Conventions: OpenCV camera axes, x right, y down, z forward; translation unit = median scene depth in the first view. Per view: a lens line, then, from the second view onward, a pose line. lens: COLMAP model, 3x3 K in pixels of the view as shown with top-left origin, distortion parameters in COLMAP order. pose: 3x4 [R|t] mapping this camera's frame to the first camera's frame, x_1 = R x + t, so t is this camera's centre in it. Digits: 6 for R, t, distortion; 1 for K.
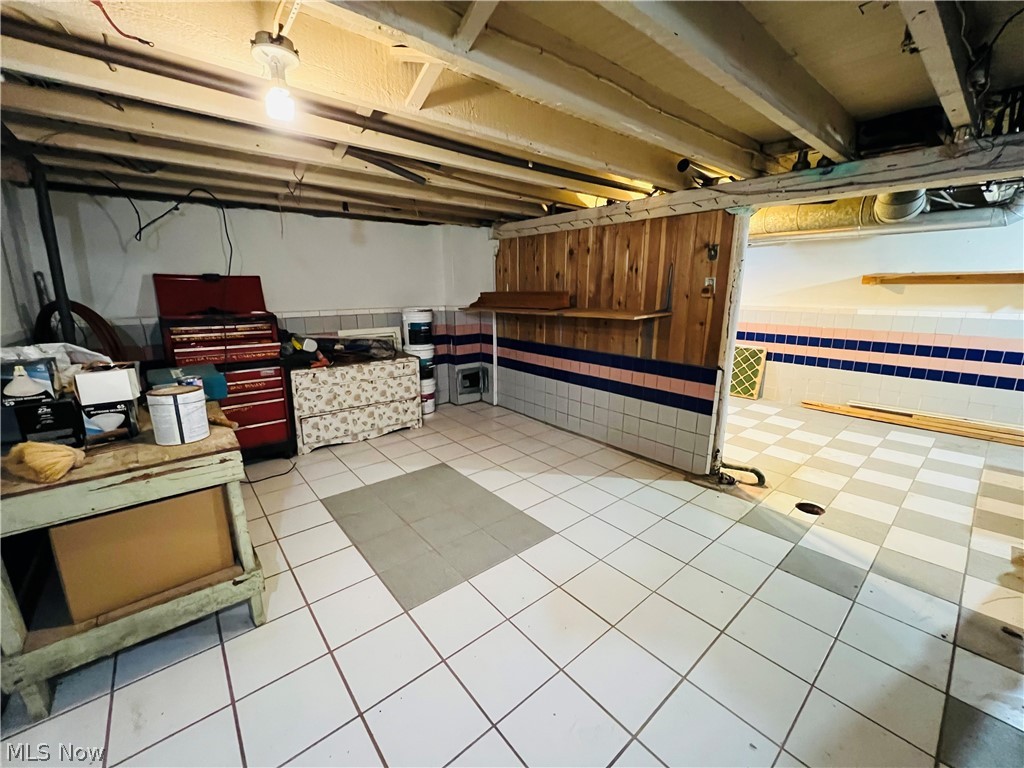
lens RADIAL K [[410.5, 0, 515.6], [0, 410.5, 383.6], [0, 0, 1]] dist [-0.002156, 0.001286]
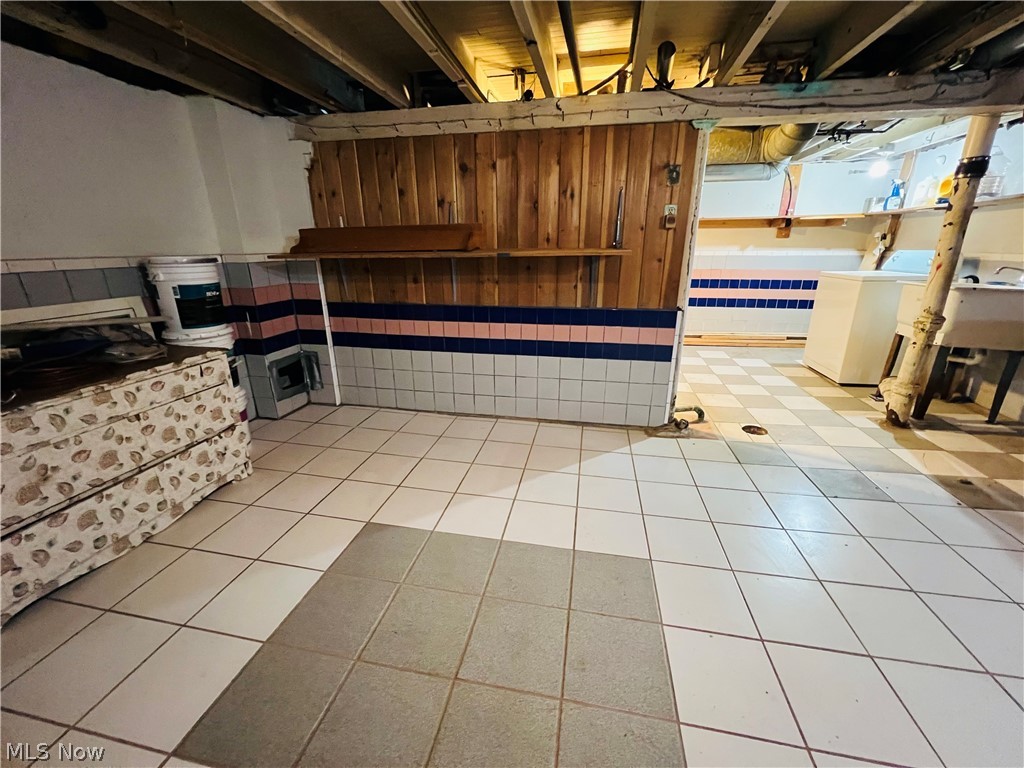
lens RADIAL K [[410.5, 0, 512.3], [0, 410.5, 383.4], [0, 0, 1]] dist [-0.002156, 0.001286]
pose [[0.781007, -0.199741, 0.591719, -0.295286], [0.146650, 0.979638, 0.137124, -0.043669], [-0.607059, -0.020319, 0.794397, 0.392583]]
